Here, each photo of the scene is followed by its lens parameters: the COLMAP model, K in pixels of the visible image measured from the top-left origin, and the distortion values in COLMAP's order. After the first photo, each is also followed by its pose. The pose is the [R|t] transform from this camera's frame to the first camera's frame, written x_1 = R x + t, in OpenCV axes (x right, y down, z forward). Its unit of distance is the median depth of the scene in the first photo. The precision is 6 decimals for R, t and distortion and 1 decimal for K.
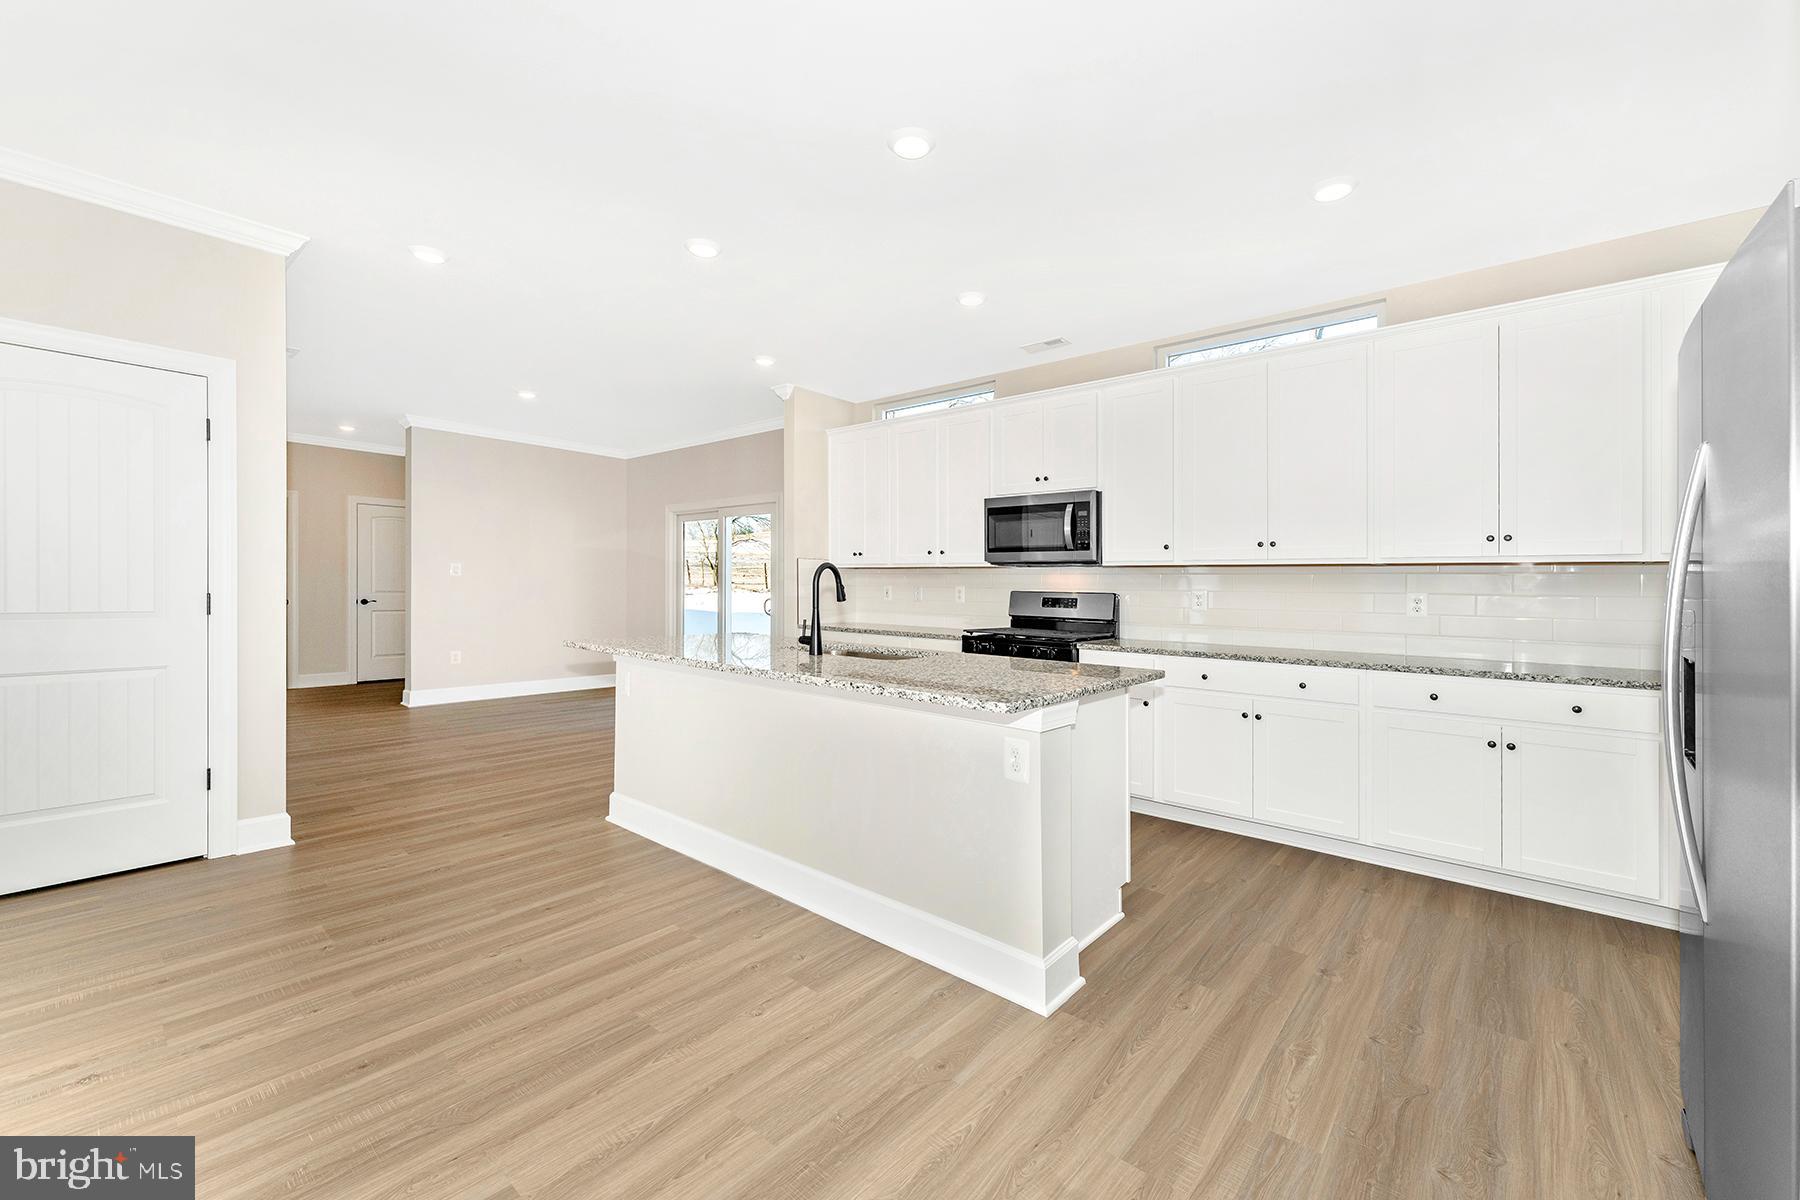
lens RADIAL K [[706.5, 0, 900.0], [0, 706.5, 600.0], [0, 0, 1]] dist [0.001552, 0.000028]
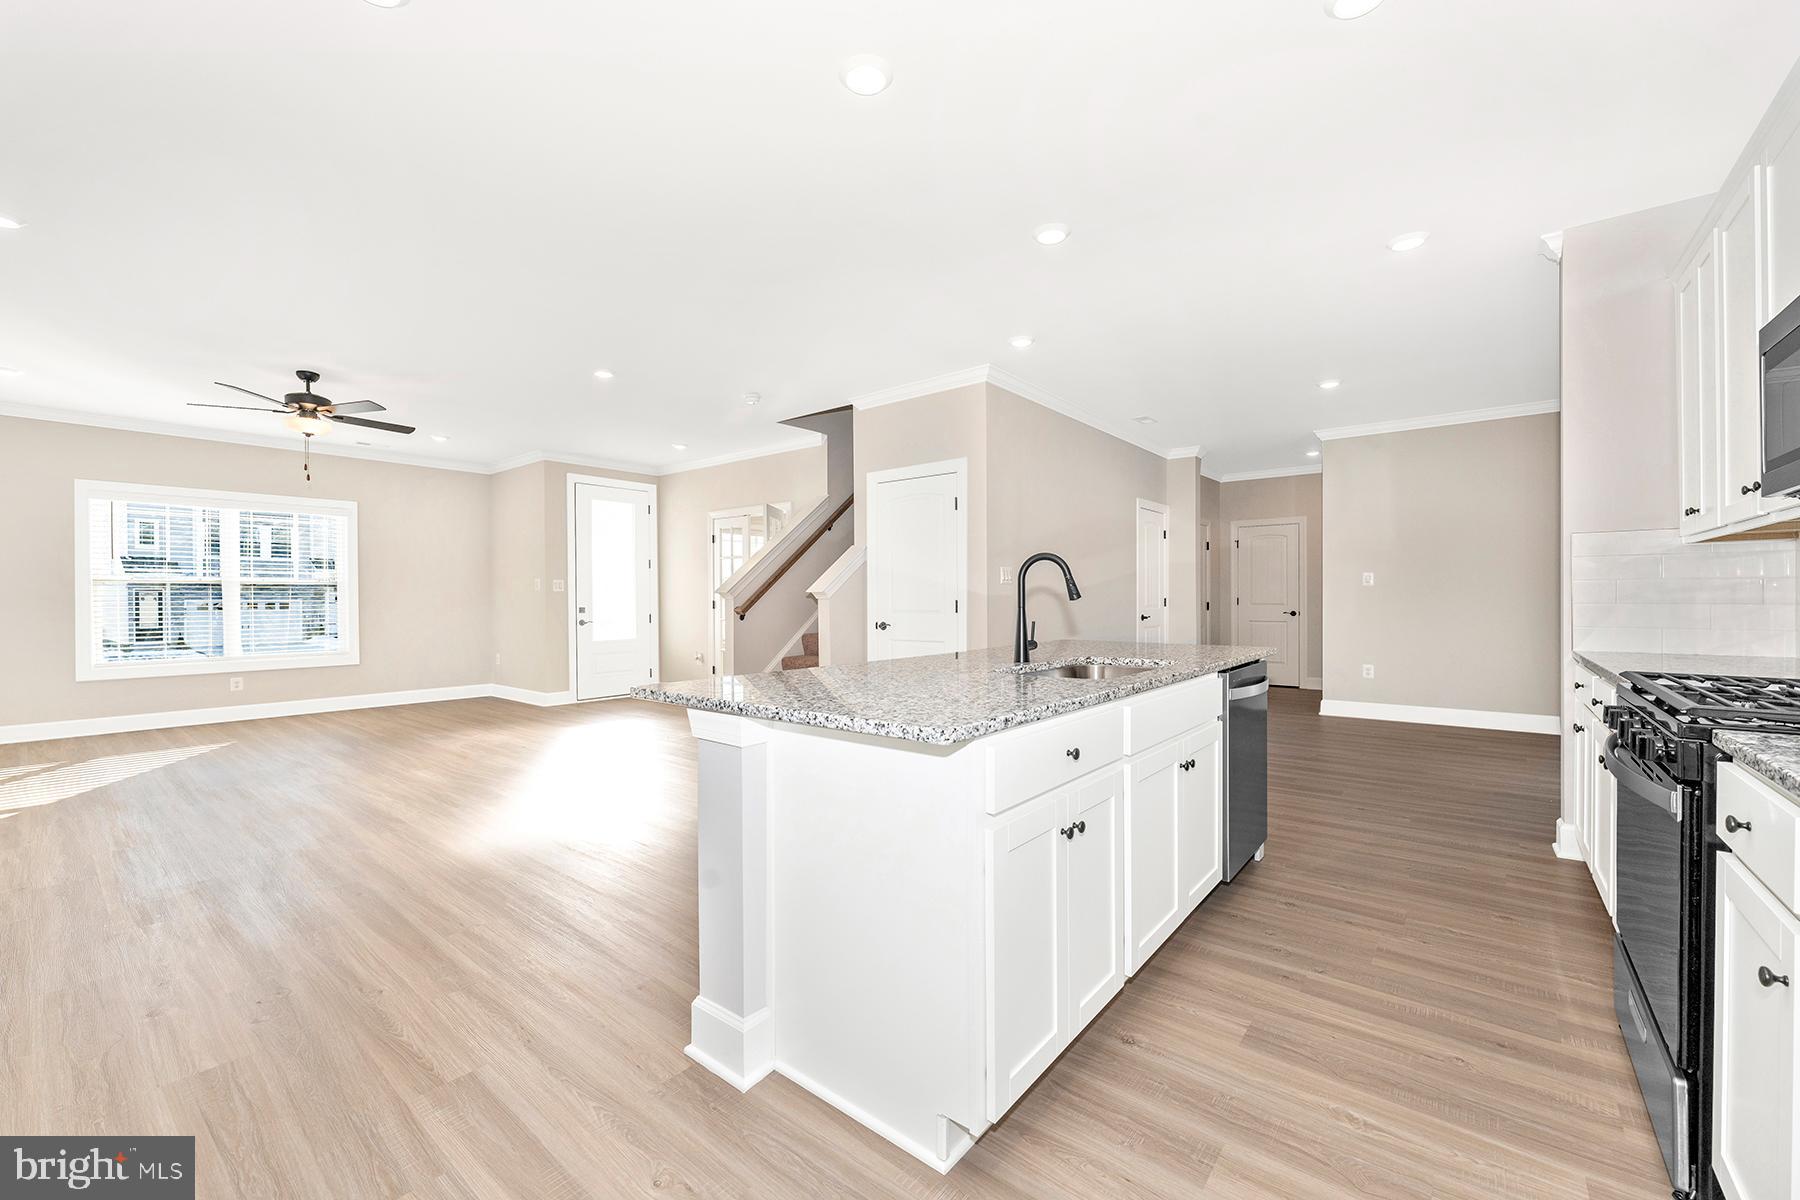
lens RADIAL K [[727.8, 0, 899.2], [0, 727.8, 573.4], [0, 0, 1]] dist [0.014167, 0.000002]
pose [[0.023360, -0.049880, -0.998482, 0.770197], [-0.011839, 0.998671, -0.050167, 0.015253], [0.999657, 0.012993, 0.022739, 0.813462]]
